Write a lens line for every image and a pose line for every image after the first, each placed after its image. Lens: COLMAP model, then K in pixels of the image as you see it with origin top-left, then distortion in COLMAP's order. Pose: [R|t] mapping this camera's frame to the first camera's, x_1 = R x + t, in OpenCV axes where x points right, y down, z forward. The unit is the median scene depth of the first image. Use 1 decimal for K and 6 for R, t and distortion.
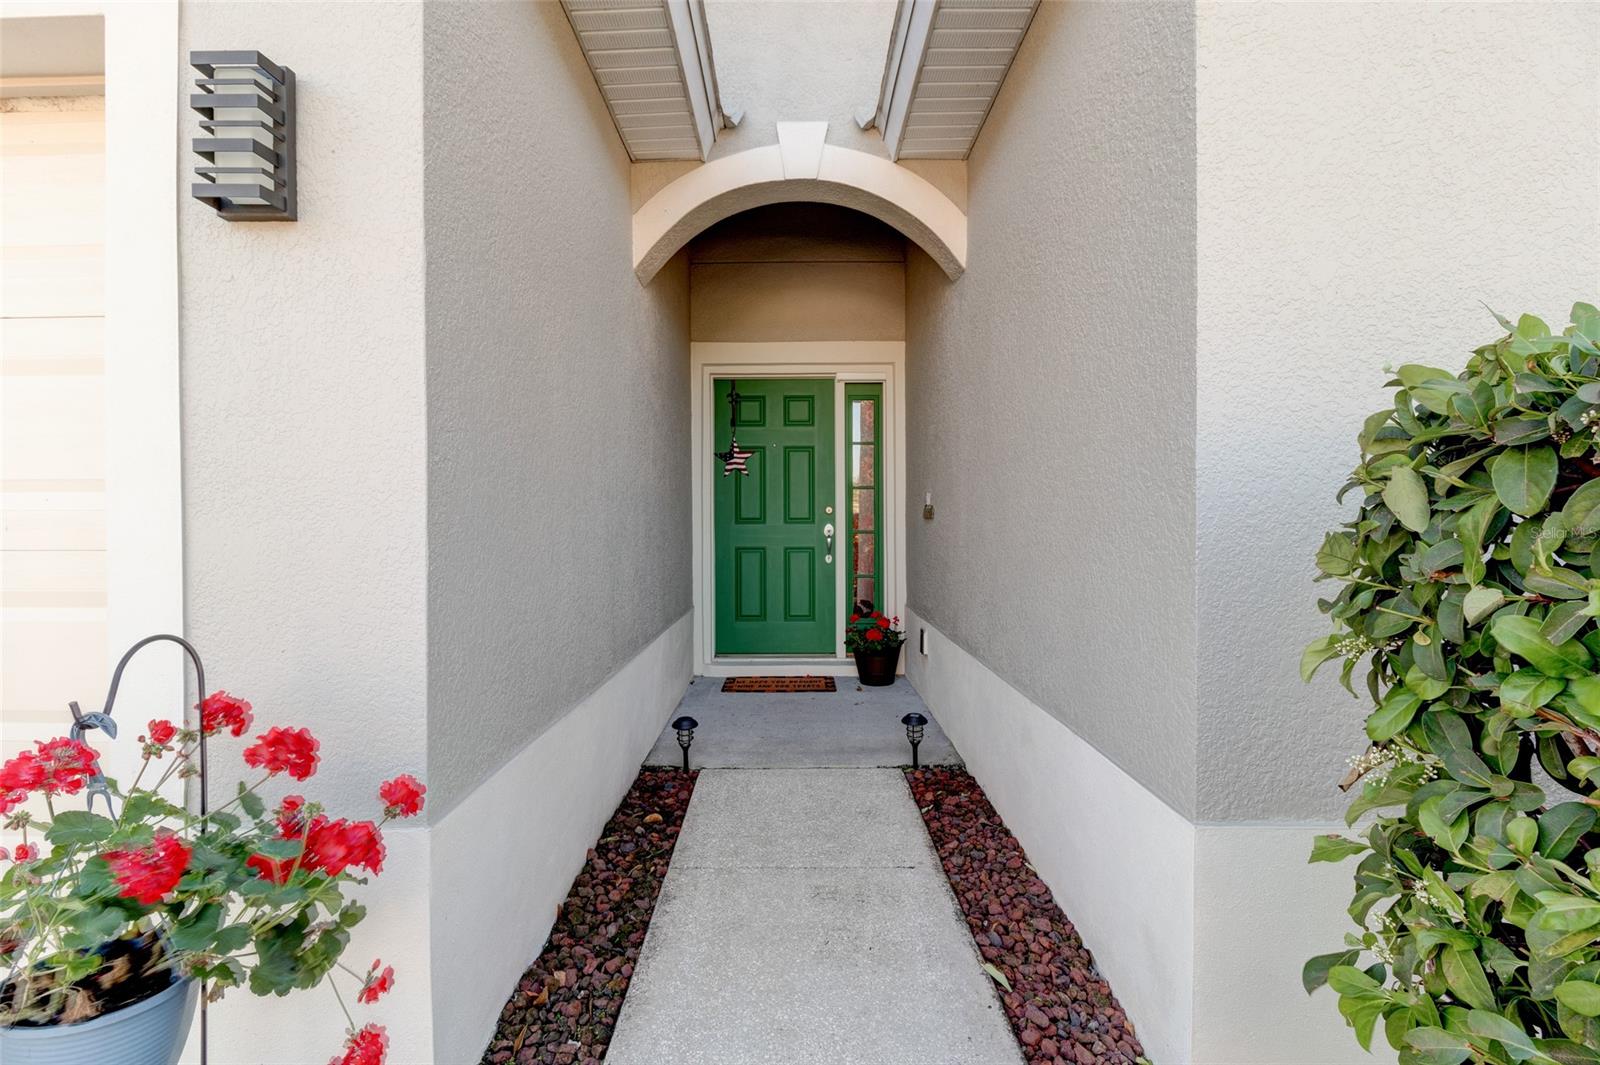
lens RADIAL K [[746.7, 0, 798.7], [0, 746.7, 529.1], [0, 0, 1]] dist [-0.003859, -0.004543]
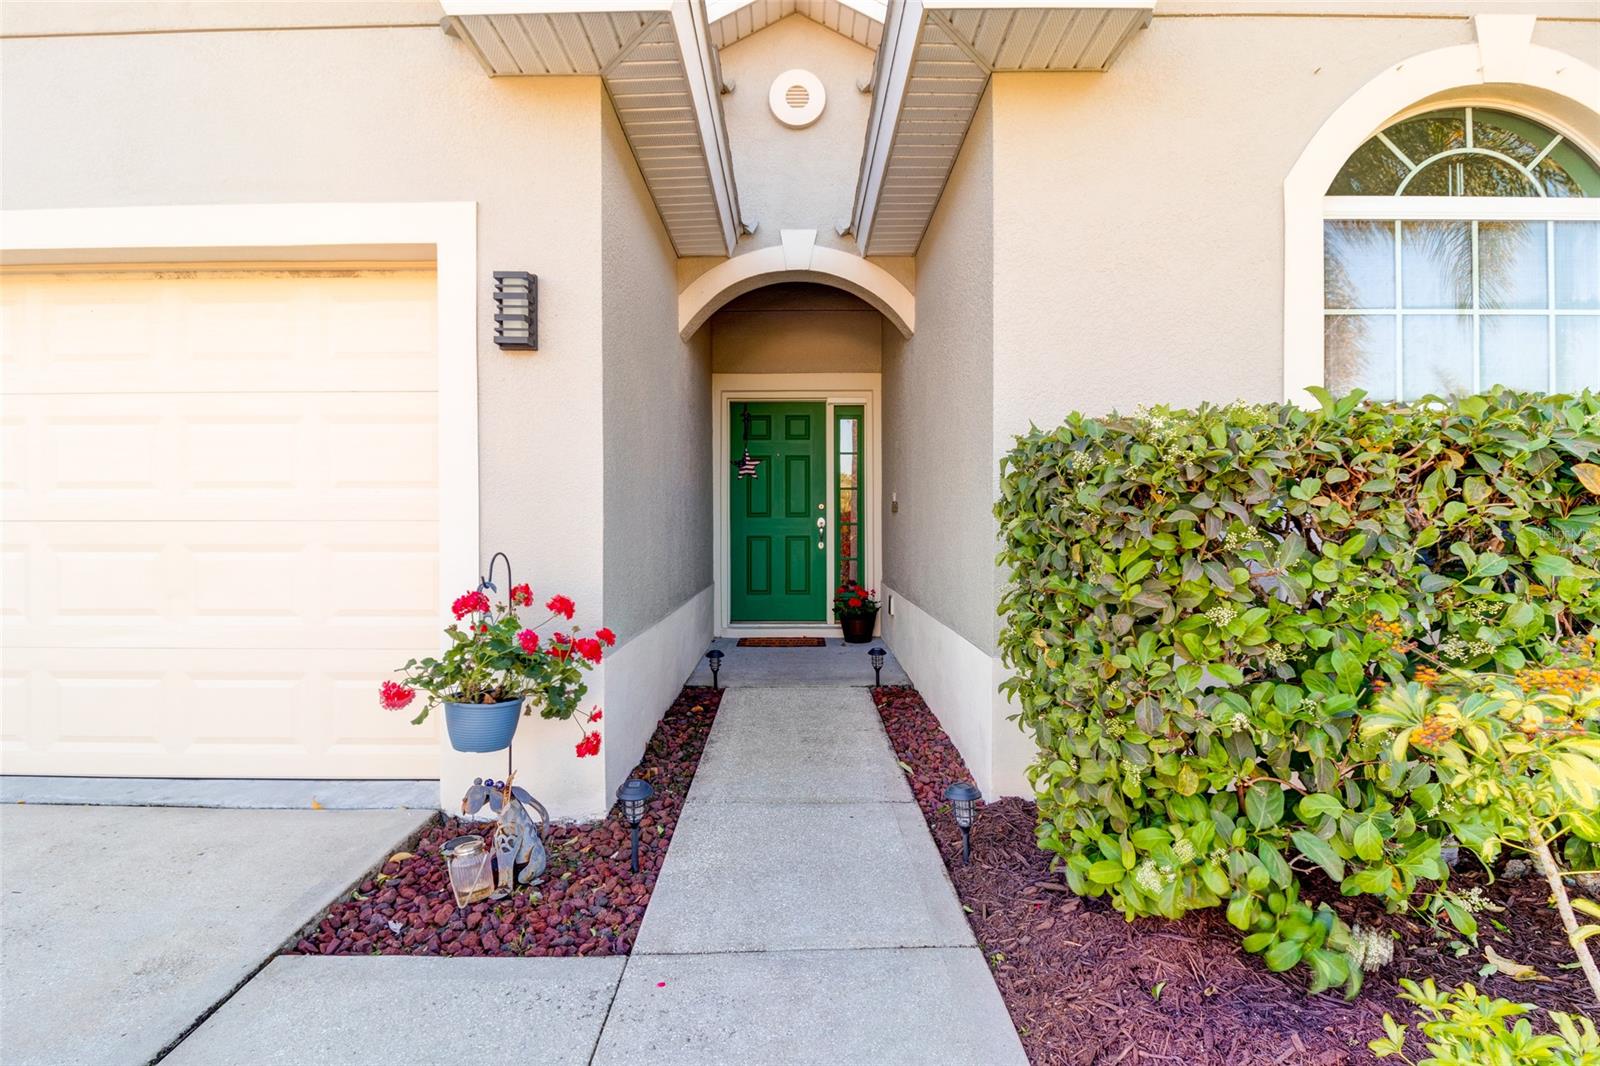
lens RADIAL K [[746.7, 0, 795.8], [0, 746.7, 532.5], [0, 0, 1]] dist [-0.003859, -0.004543]
pose [[0.999974, 0.001820, -0.007005, 0.010423], [-0.001810, 0.999997, 0.001481, 0.026617], [0.007008, -0.001469, 0.999974, -0.416876]]
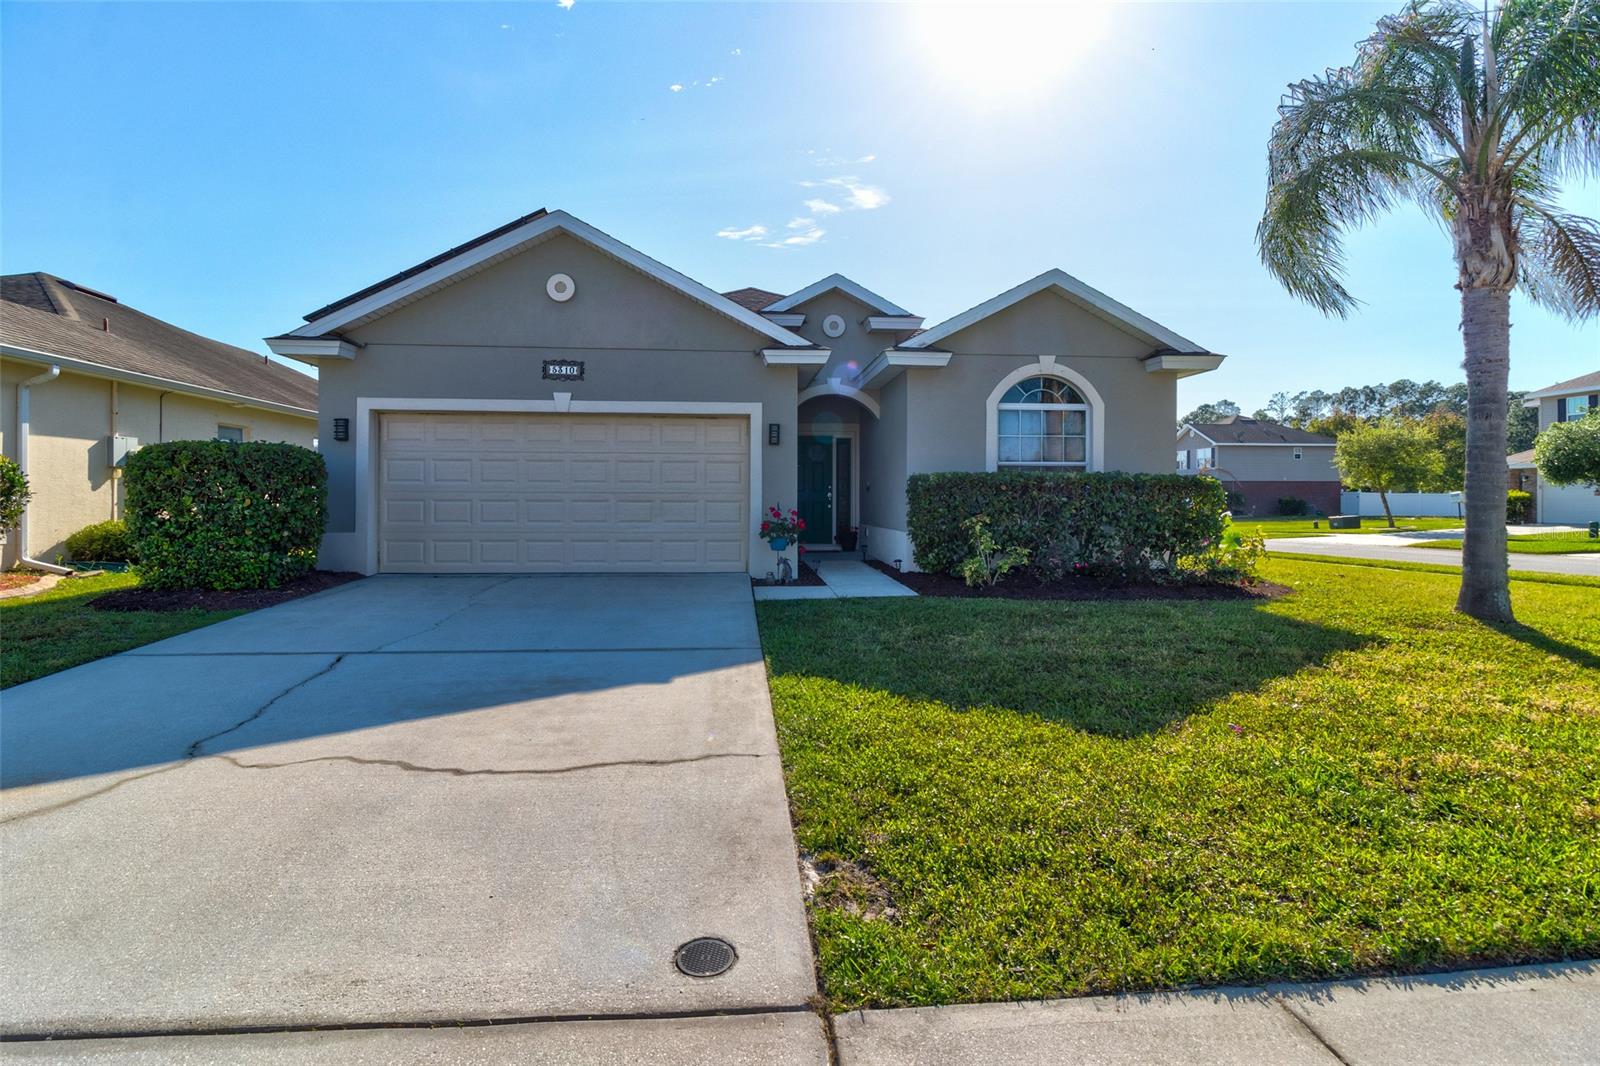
lens RADIAL K [[746.7, 0, 791.9], [0, 746.7, 528.8], [0, 0, 1]] dist [-0.003859, -0.004543]
pose [[0.997585, 0.006958, 0.069111, -0.439160], [-0.009060, 0.999504, 0.030150, 0.067568], [-0.068867, -0.030703, 0.997153, -2.572174]]
